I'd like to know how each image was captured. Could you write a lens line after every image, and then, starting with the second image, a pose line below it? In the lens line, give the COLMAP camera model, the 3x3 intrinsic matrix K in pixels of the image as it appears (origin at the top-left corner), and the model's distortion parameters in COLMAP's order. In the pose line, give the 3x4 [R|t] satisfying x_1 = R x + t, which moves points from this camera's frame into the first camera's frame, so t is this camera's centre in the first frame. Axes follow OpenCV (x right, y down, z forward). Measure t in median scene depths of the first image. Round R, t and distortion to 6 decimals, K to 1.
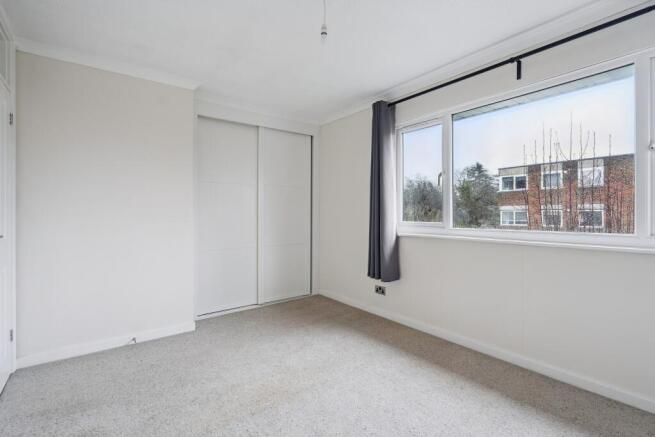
lens RADIAL K [[302.5, 0, 328.6], [0, 302.5, 215.0], [0, 0, 1]] dist [0.005589, 0.000192]
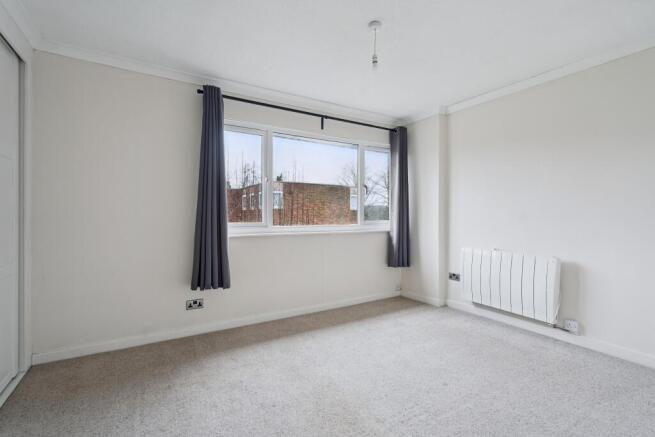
lens RADIAL K [[302.5, 0, 328.8], [0, 302.5, 217.1], [0, 0, 1]] dist [0.005589, 0.000192]
pose [[0.112383, -0.008268, 0.993631, -0.702327], [-0.000031, 0.999965, 0.008324, -0.004819], [-0.993665, -0.000966, 0.112379, 0.590777]]
